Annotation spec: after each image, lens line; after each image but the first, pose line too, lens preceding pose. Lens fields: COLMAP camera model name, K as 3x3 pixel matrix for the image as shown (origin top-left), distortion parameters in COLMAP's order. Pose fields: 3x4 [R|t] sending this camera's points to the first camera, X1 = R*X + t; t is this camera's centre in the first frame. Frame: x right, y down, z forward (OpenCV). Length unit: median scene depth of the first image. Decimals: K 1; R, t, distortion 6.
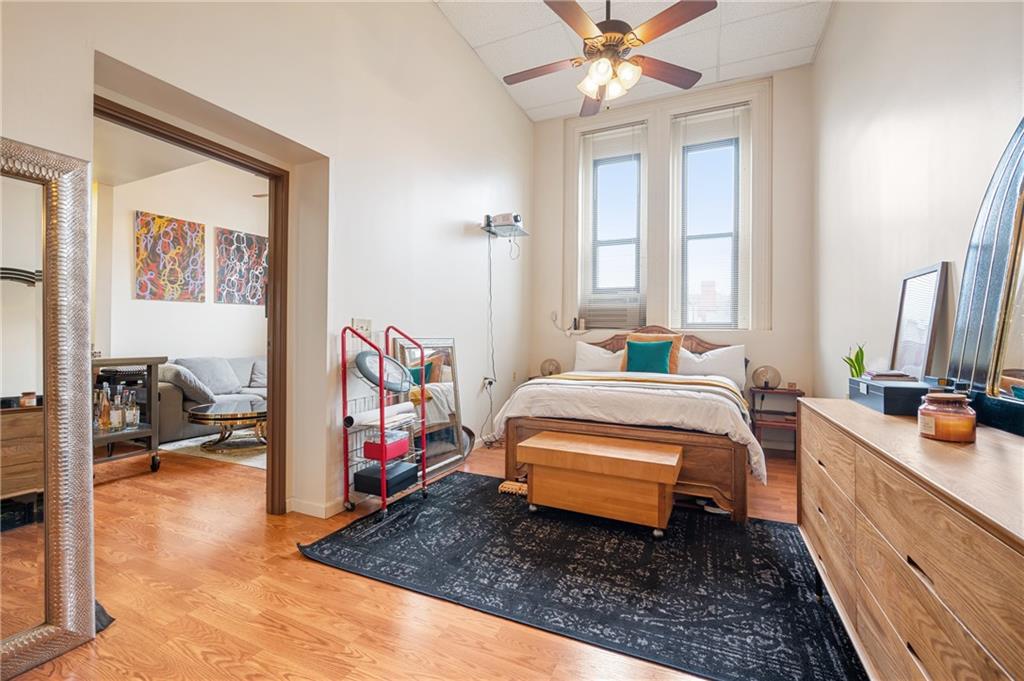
lens RADIAL K [[439.6, 0, 510.4], [0, 439.6, 337.1], [0, 0, 1]] dist [-0.001560, -0.000119]
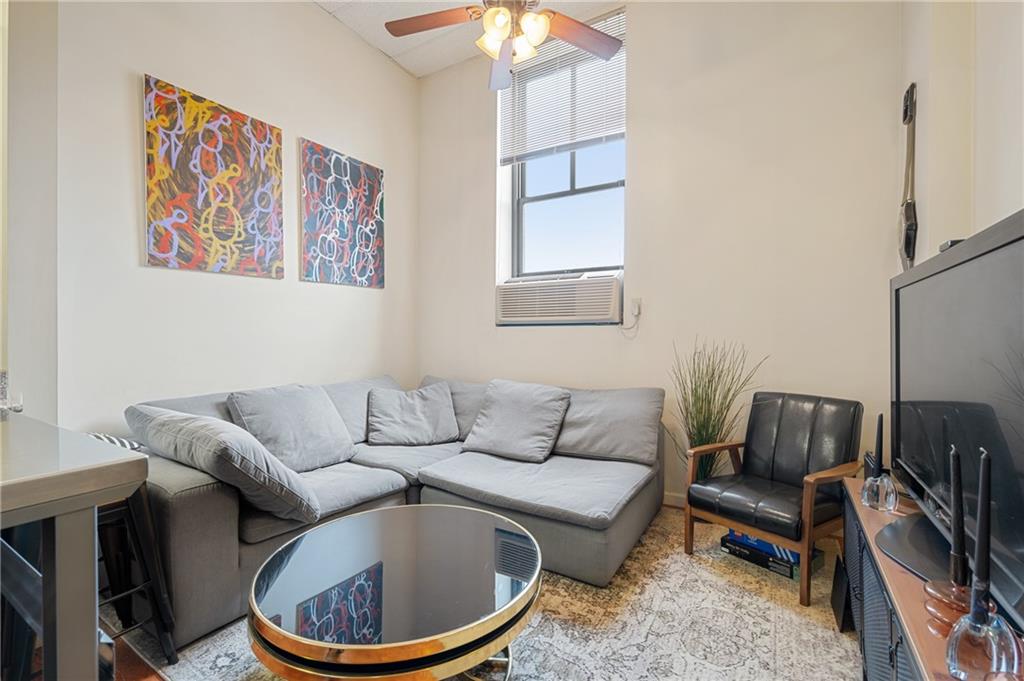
lens RADIAL K [[439.6, 0, 512.7], [0, 439.6, 342.5], [0, 0, 1]] dist [-0.001560, -0.000119]
pose [[0.993875, -0.004214, -0.110429, -0.372600], [0.005413, 0.999930, 0.010567, -0.007523], [0.110377, -0.011100, 0.993828, 0.517663]]
